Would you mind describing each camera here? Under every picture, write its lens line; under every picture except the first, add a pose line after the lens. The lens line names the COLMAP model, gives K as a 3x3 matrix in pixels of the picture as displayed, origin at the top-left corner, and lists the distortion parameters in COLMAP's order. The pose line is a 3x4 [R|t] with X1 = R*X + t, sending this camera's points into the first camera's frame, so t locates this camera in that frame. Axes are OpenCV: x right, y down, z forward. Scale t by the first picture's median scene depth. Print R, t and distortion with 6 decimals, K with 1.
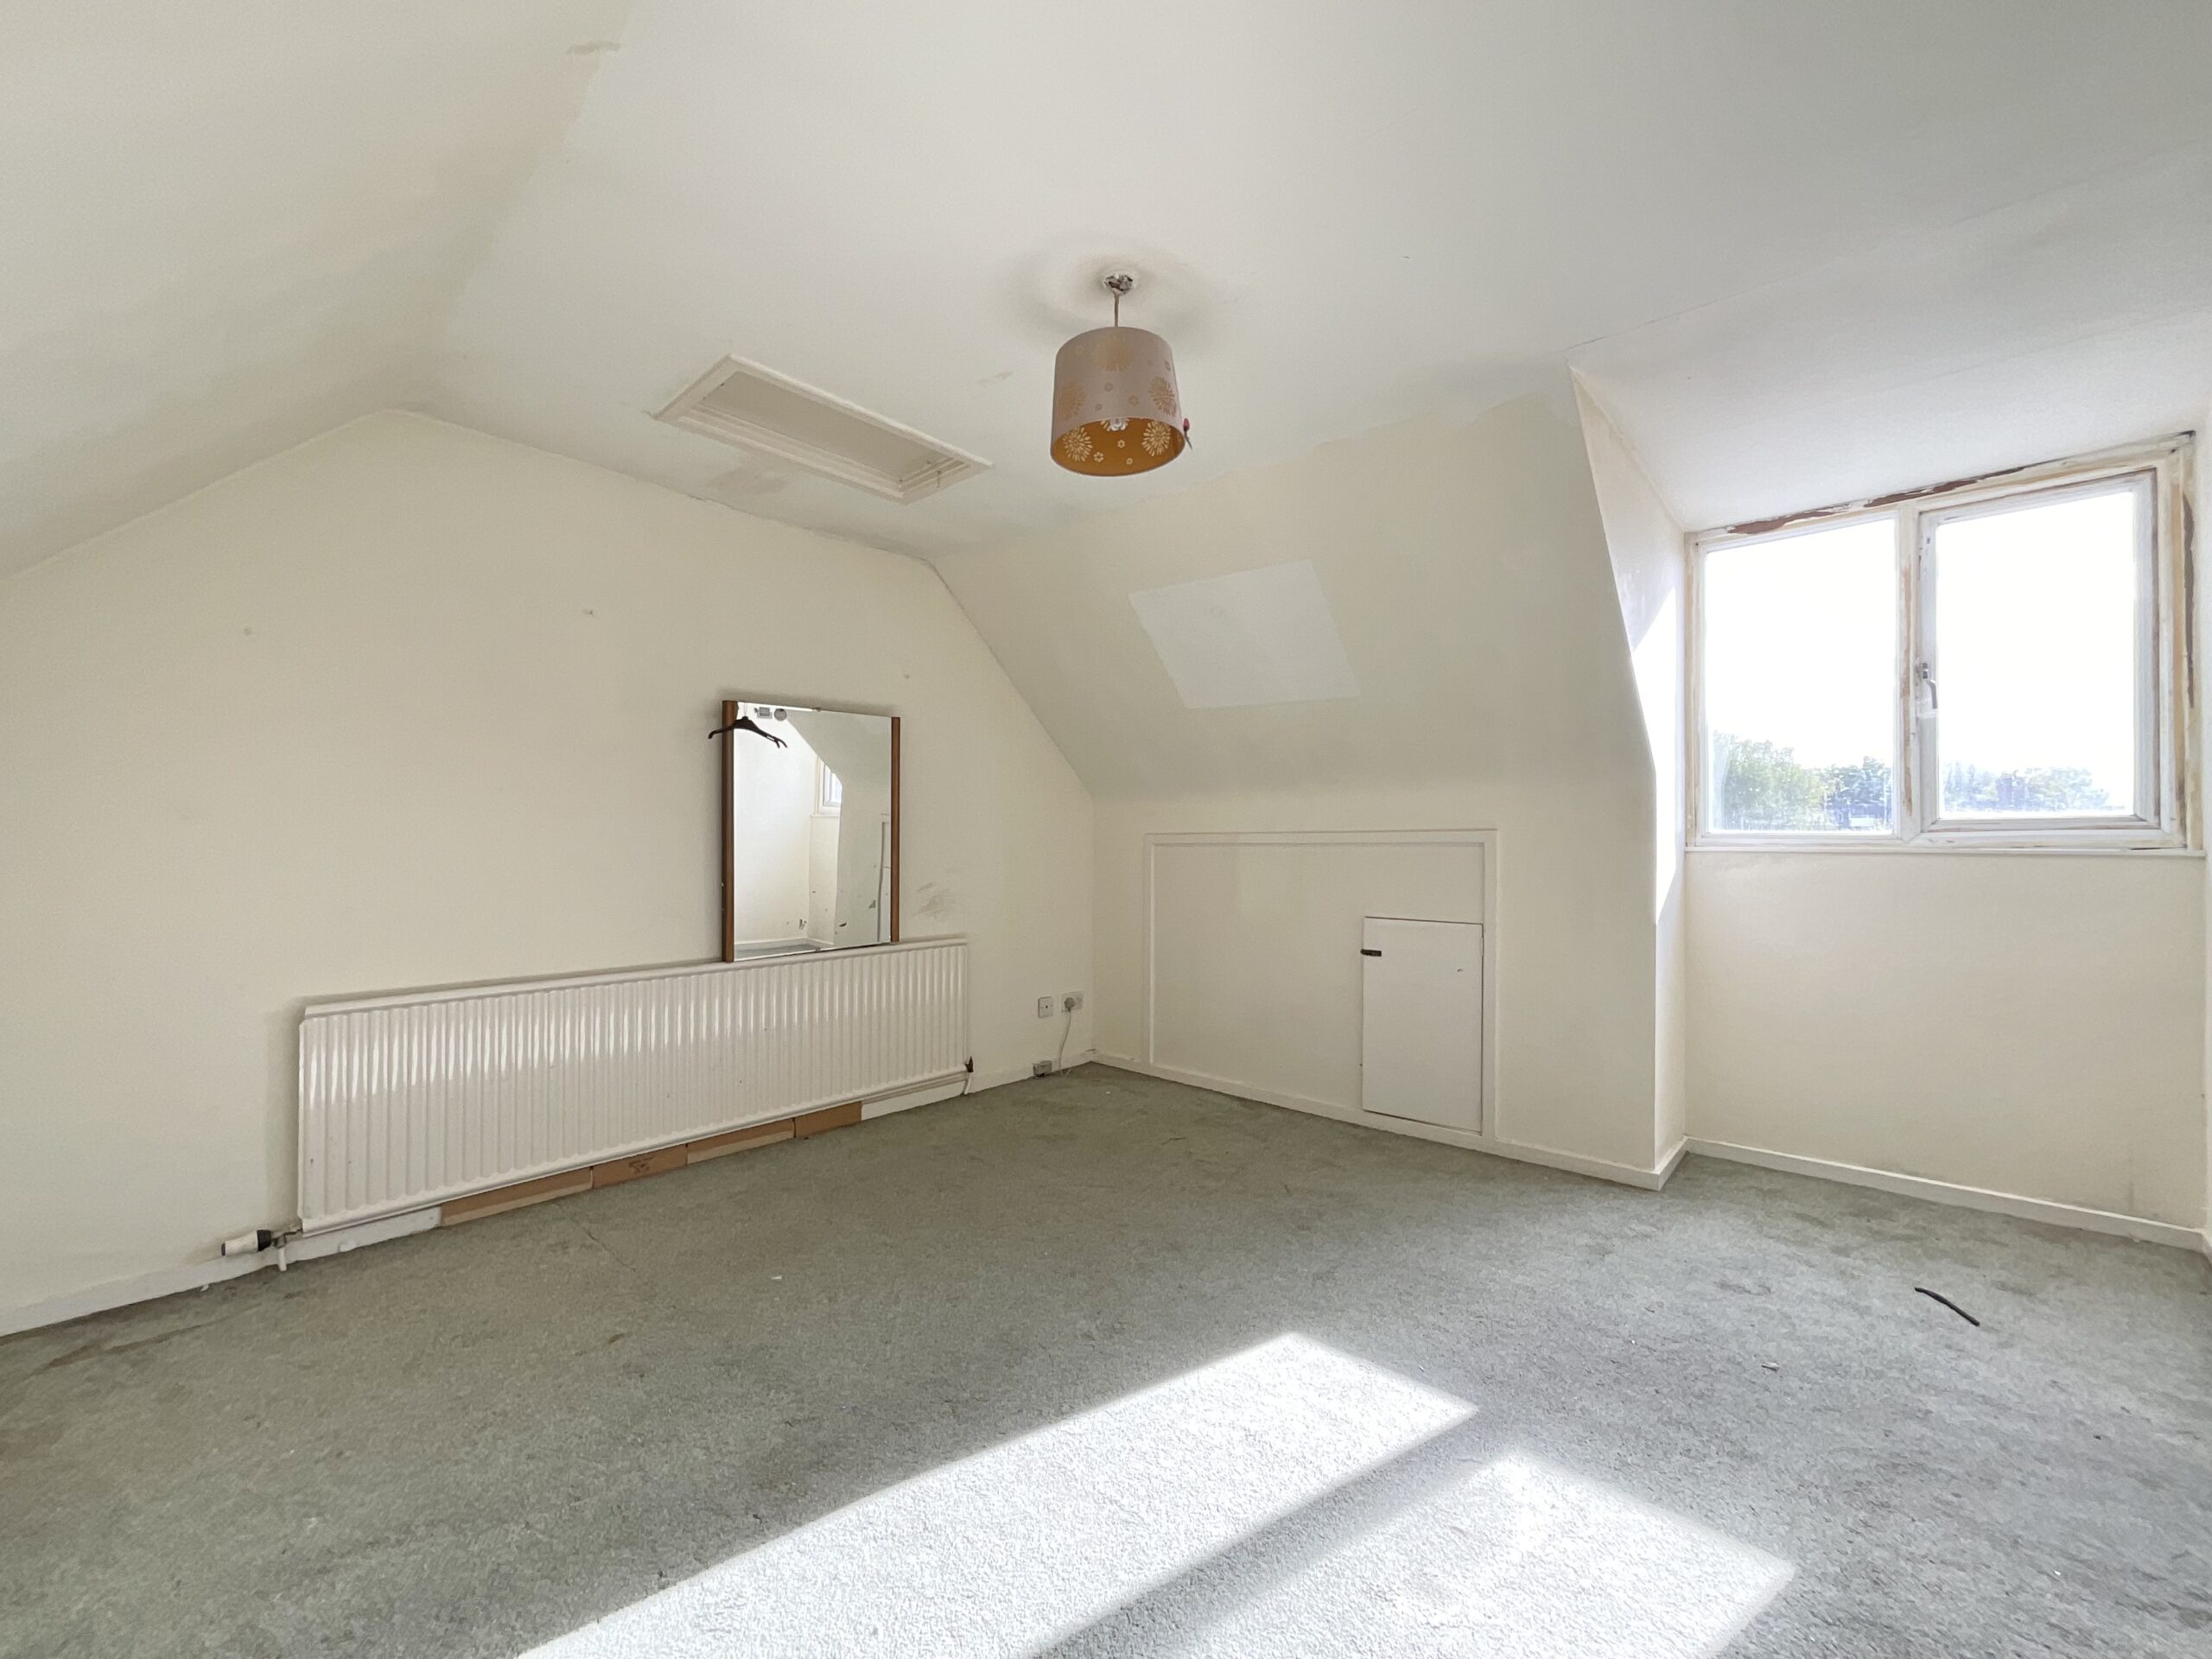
lens RADIAL K [[895.0, 0, 1106.0], [0, 895.0, 829.5], [0, 0, 1]] dist [-0.000728, 0.000463]
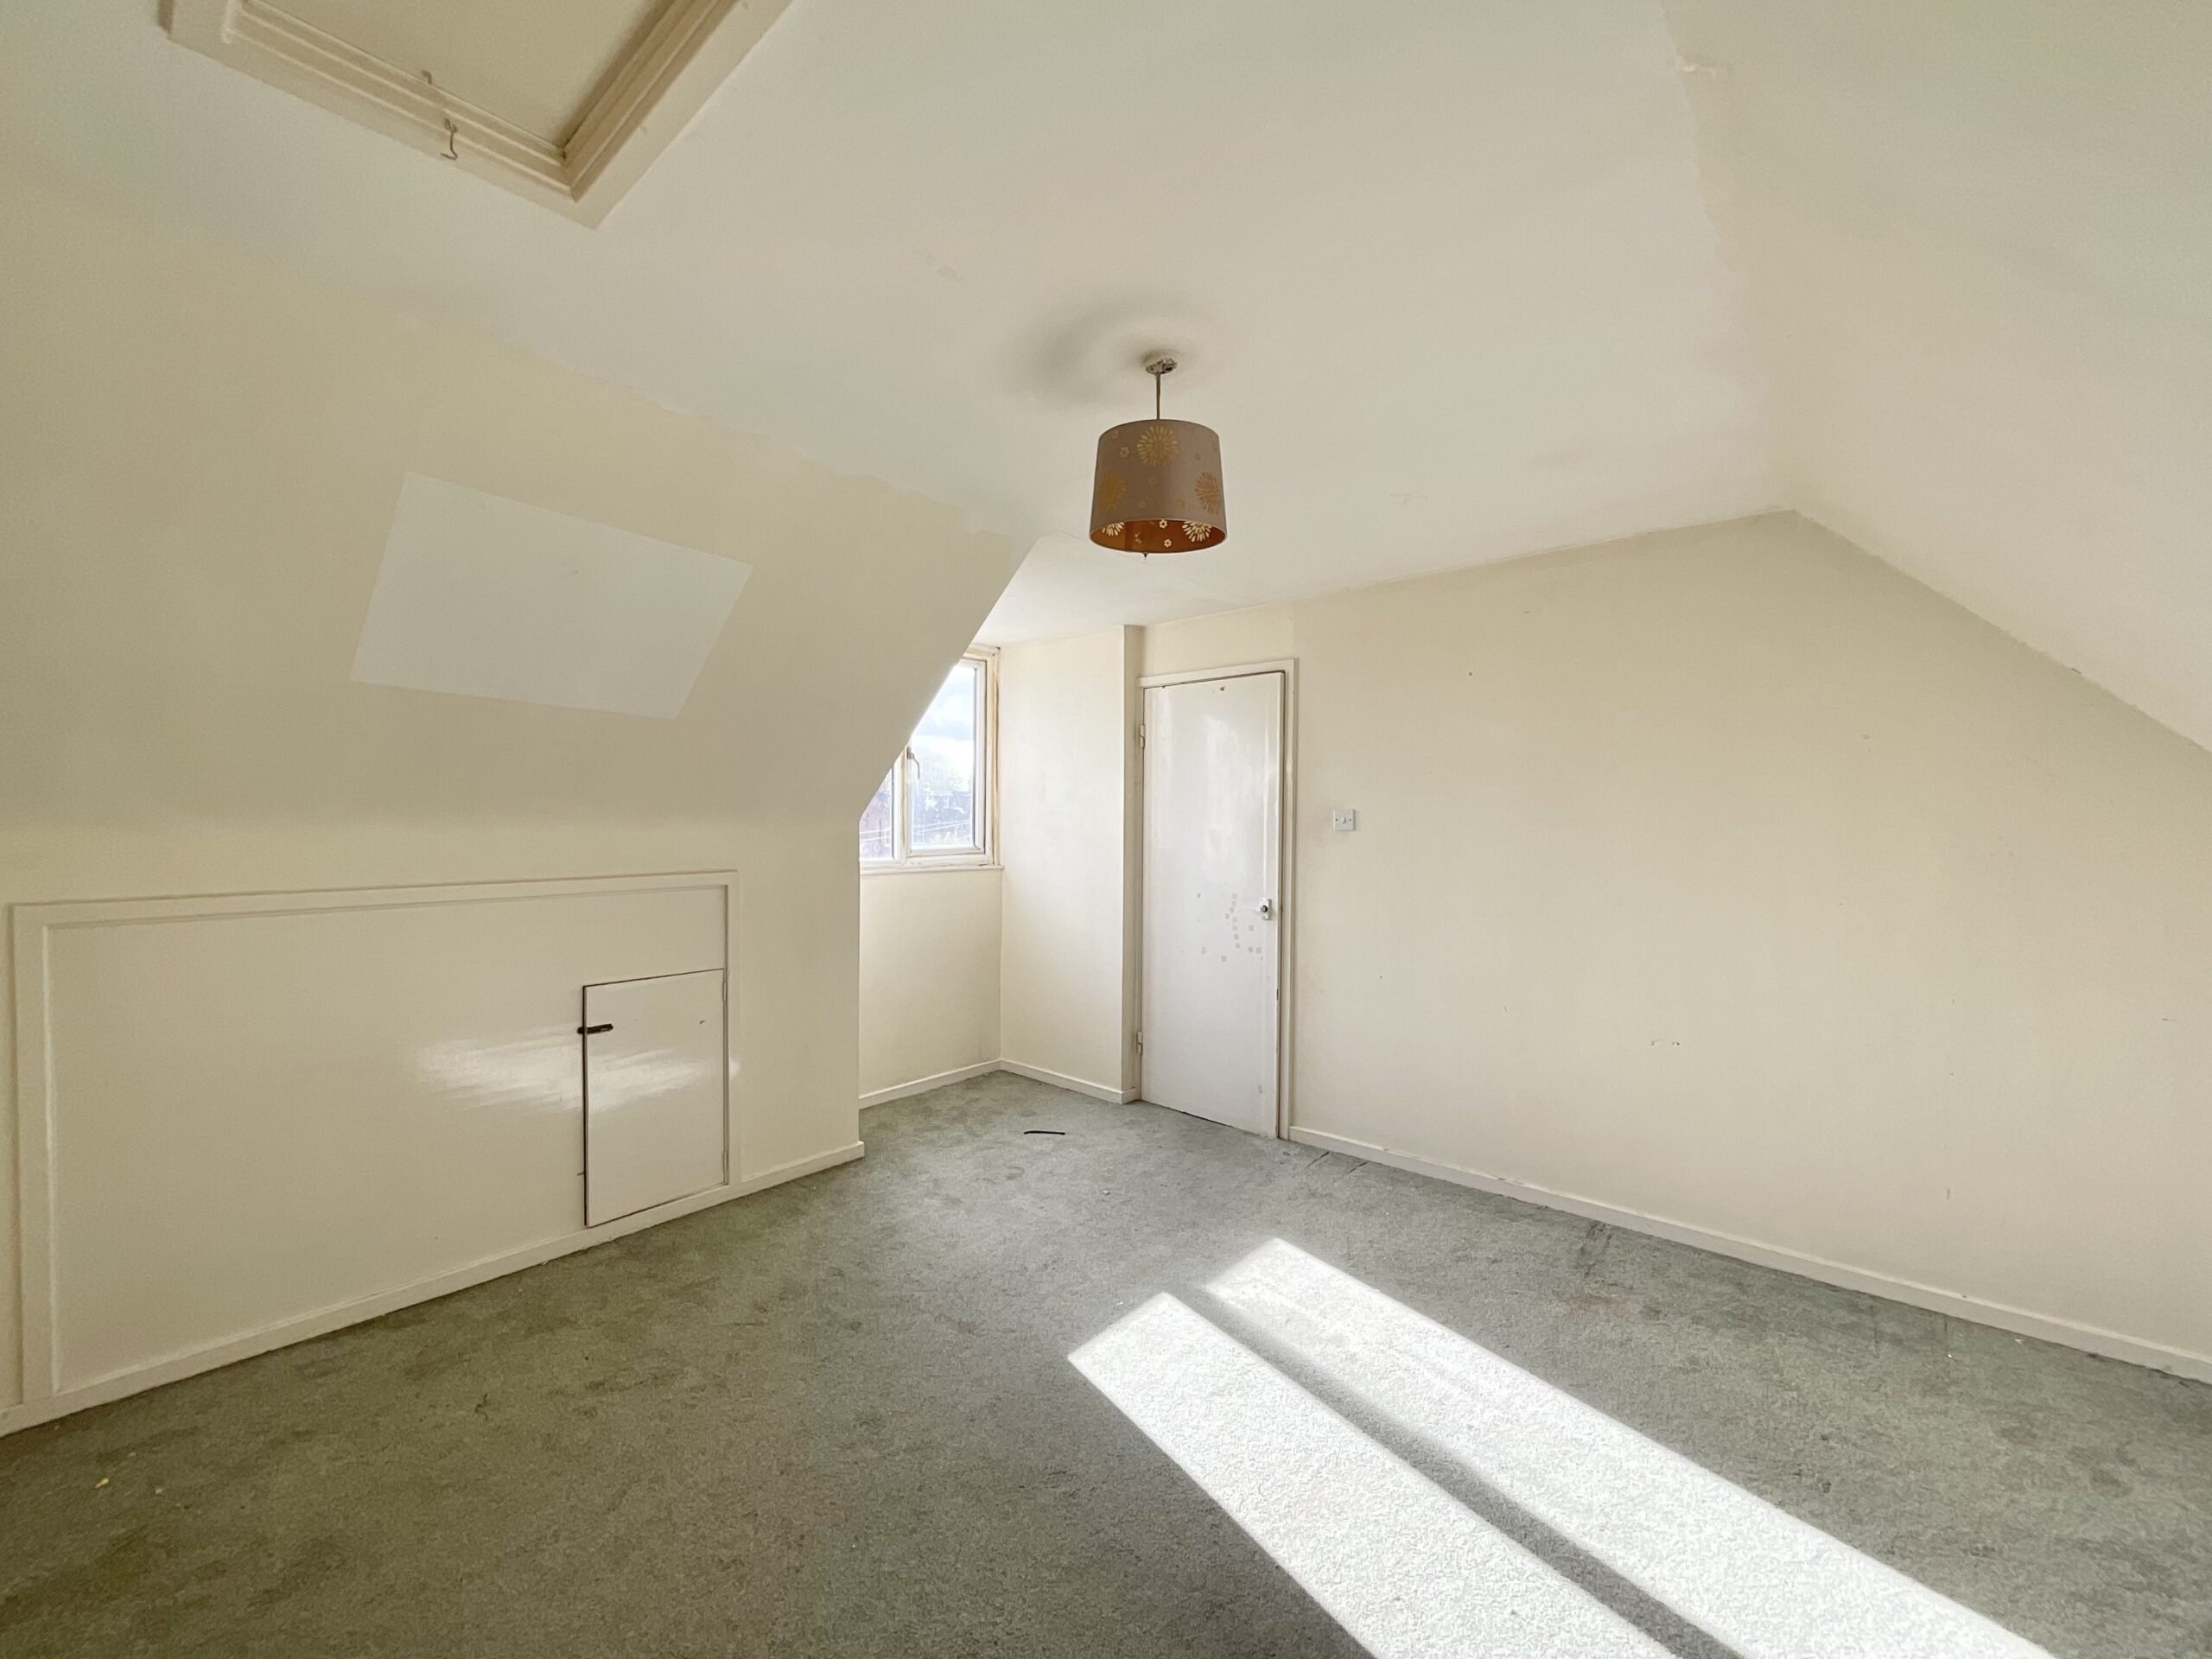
lens RADIAL K [[895.0, 0, 1106.0], [0, 895.0, 829.5], [0, 0, 1]] dist [-0.000728, 0.000463]
pose [[-0.019609, -0.016652, 0.999669, -0.715525], [-0.022411, 0.999617, 0.016211, -0.089645], [-0.999557, -0.022085, -0.019975, 0.791130]]
